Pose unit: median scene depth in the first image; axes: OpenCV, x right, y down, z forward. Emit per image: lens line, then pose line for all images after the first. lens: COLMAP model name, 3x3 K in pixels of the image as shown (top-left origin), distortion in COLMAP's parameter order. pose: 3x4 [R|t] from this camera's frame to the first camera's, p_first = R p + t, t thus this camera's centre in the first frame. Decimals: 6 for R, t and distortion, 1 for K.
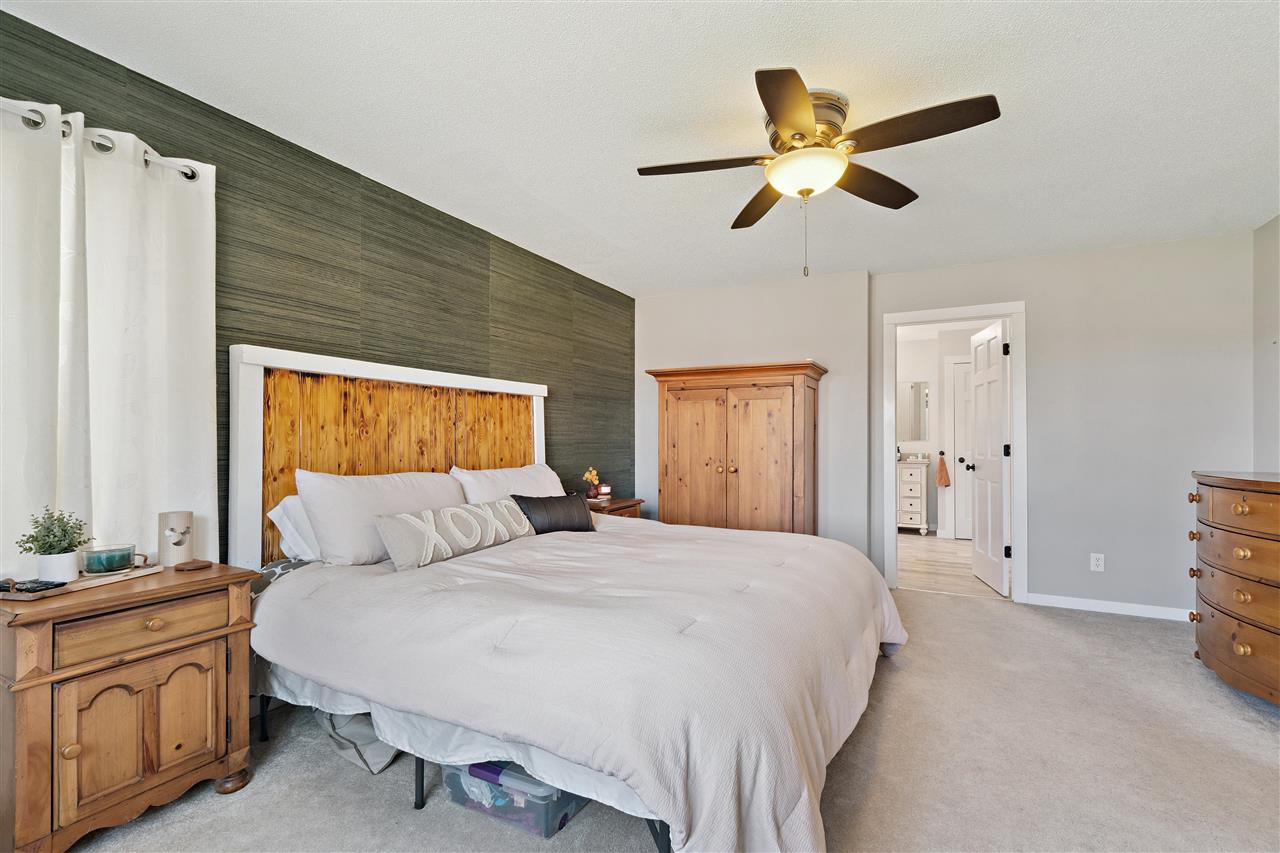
lens RADIAL K [[579.1, 0, 643.7], [0, 579.1, 435.8], [0, 0, 1]] dist [-0.004109, 0.002664]
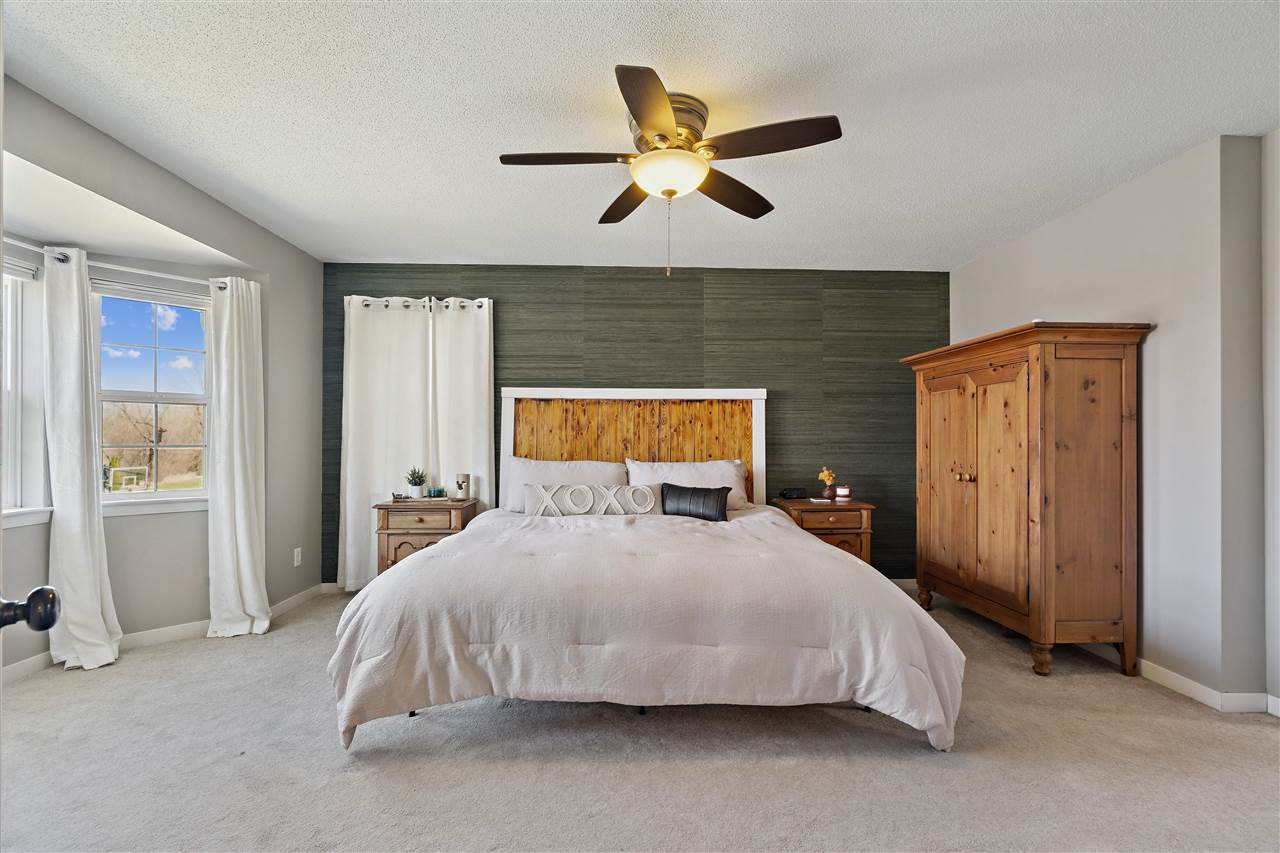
lens RADIAL K [[579.1, 0, 643.3], [0, 579.1, 434.1], [0, 0, 1]] dist [-0.004109, 0.002664]
pose [[0.500441, -0.008941, -0.865725, 0.789499], [0.004193, 0.999960, -0.007904, 0.006237], [0.865761, 0.000325, 0.500458, 0.316209]]
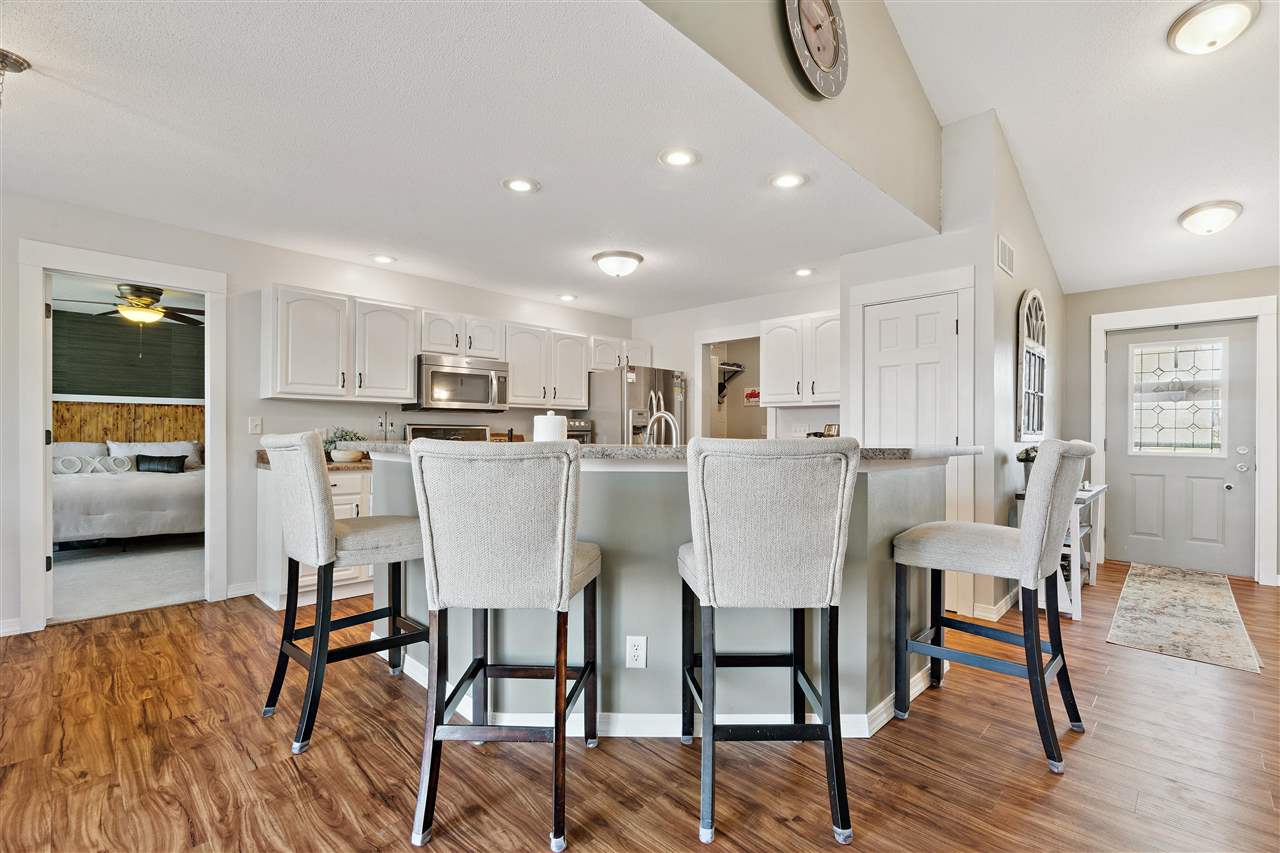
lens RADIAL K [[579.1, 0, 640.0], [0, 579.1, 432.0], [0, 0, 1]] dist [-0.004109, 0.002664]
pose [[0.955267, 0.003858, -0.295720, 2.010349], [-0.003082, 0.999990, 0.003089, 0.008418], [0.295729, -0.002039, 0.955270, -0.436736]]
